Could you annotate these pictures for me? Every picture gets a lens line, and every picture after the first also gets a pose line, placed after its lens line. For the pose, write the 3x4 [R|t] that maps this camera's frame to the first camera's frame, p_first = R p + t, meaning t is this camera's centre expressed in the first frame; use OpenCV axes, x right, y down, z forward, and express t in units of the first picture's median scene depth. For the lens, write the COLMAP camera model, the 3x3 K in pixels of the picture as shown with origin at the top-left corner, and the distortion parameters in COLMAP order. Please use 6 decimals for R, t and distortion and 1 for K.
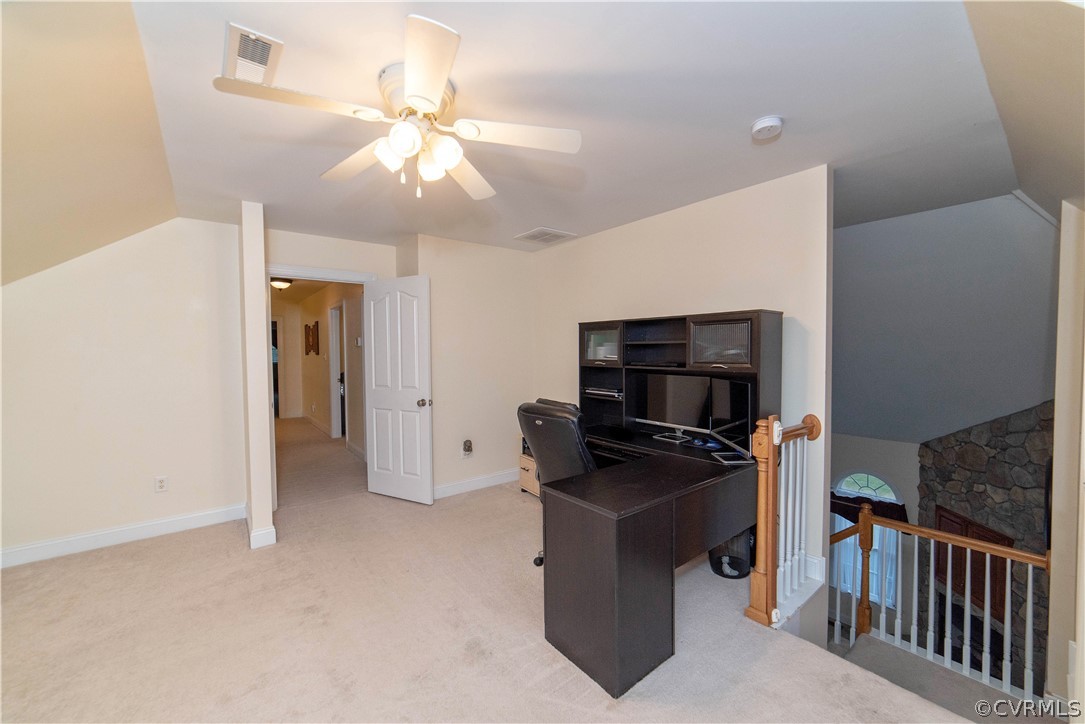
lens RADIAL K [[420.3, 0, 542.5], [0, 420.3, 362.0], [0, 0, 1]] dist [-0.023867, 0.011432]
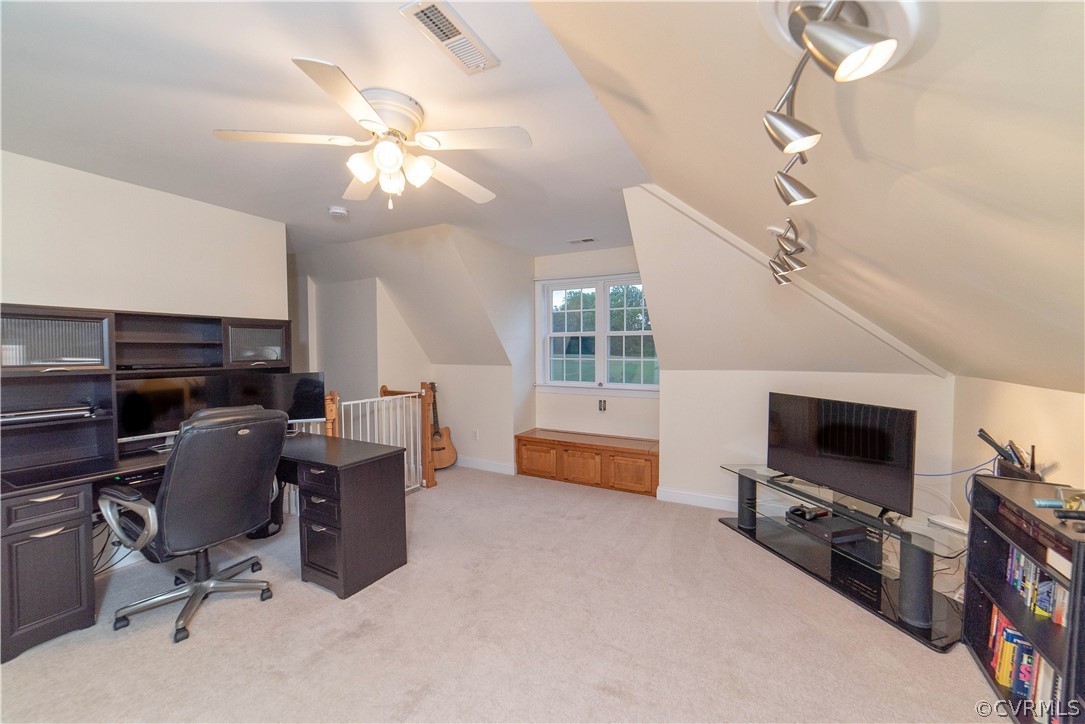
lens RADIAL K [[420.3, 0, 542.5], [0, 420.3, 362.0], [0, 0, 1]] dist [-0.023867, 0.011432]
pose [[-0.394066, -0.022568, 0.918805, -0.920217], [0.035099, 0.998600, 0.039582, -0.011761], [-0.918412, 0.047847, -0.392722, 0.675441]]
